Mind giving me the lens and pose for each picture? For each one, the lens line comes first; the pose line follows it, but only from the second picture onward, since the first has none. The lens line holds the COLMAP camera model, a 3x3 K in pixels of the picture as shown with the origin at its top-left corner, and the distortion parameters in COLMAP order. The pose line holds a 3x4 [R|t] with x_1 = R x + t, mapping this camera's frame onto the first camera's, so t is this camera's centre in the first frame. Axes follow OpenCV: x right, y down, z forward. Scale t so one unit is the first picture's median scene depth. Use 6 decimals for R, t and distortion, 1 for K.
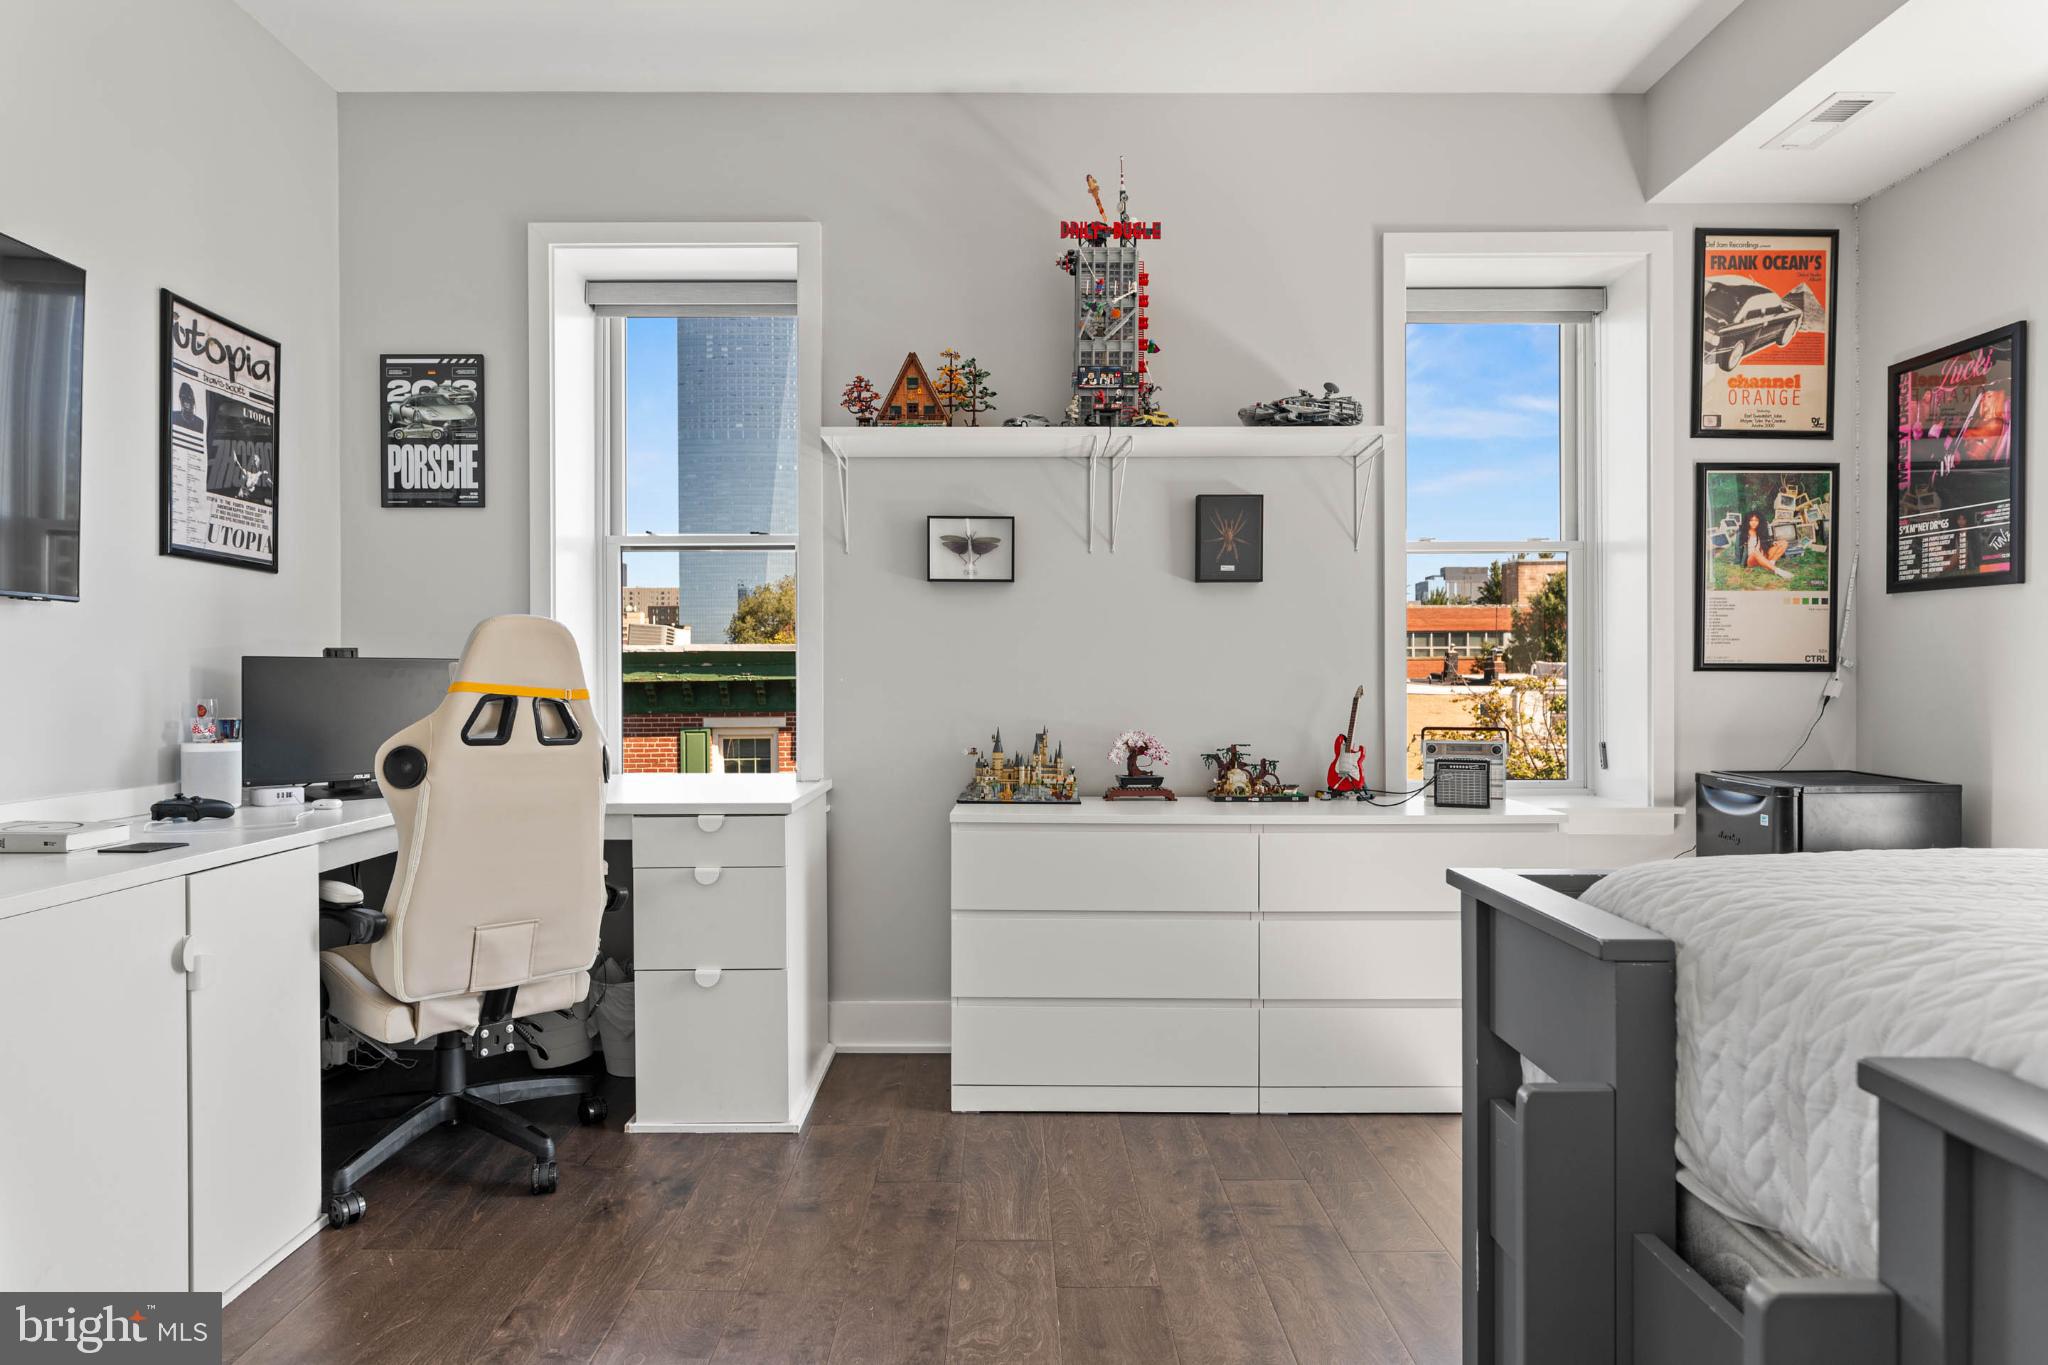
lens RADIAL K [[1189.0, 0, 1022.4], [0, 1189.0, 694.2], [0, 0, 1]] dist [-0.002511, -0.000153]
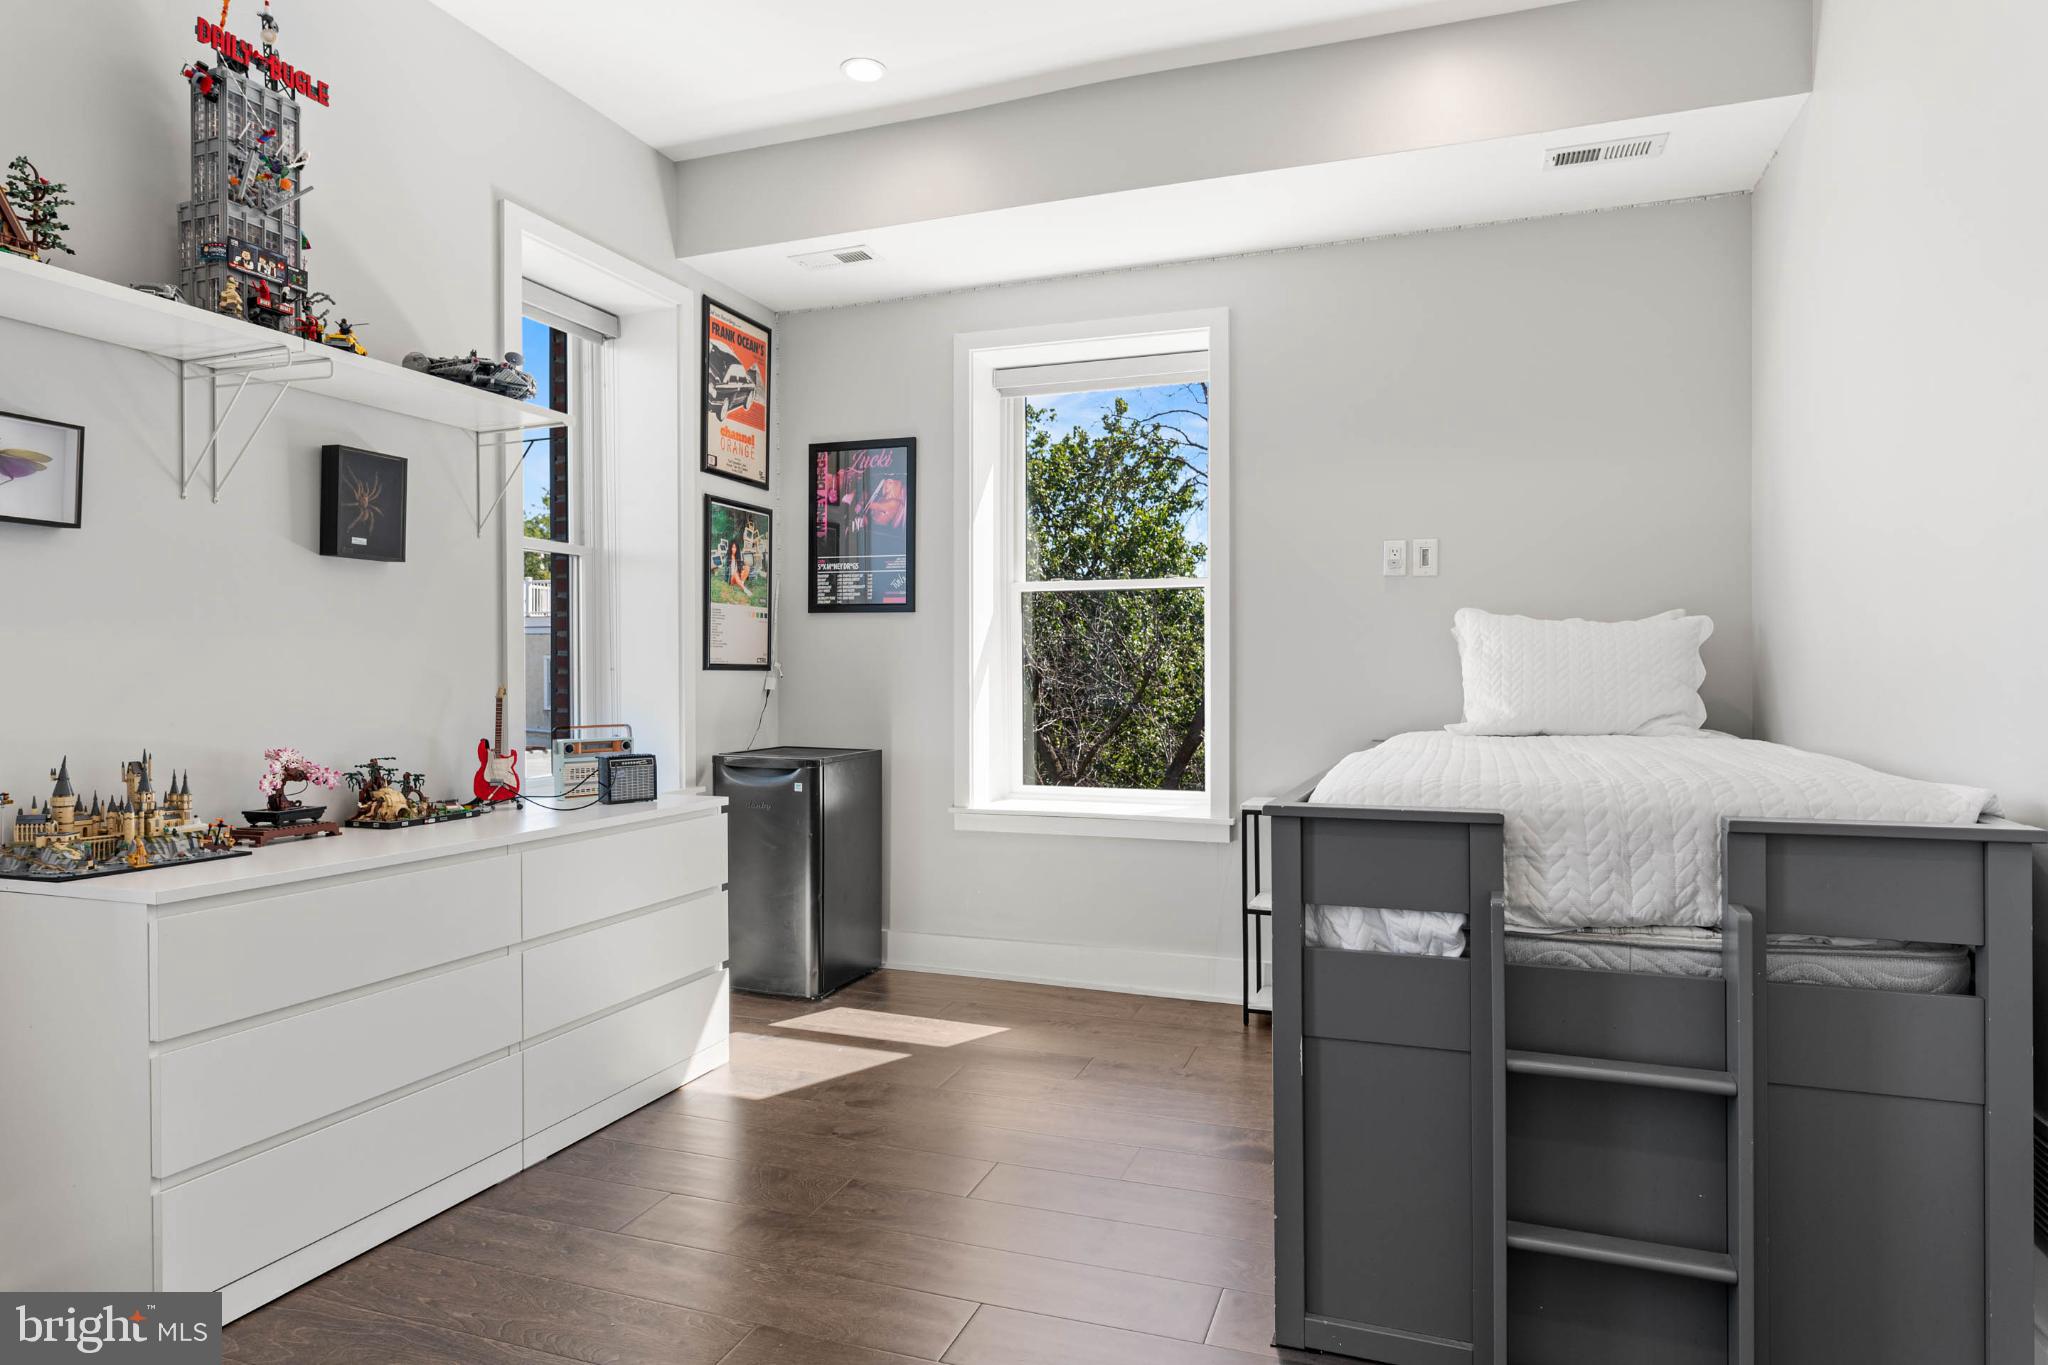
lens RADIAL K [[1189.0, 0, 1022.4], [0, 1189.0, 694.2], [0, 0, 1]] dist [-0.002511, -0.000153]
pose [[0.334125, -0.017025, 0.942375, -0.445886], [0.015111, 0.999805, 0.012705, -0.005722], [-0.942407, 0.009995, 0.334318, 0.311264]]
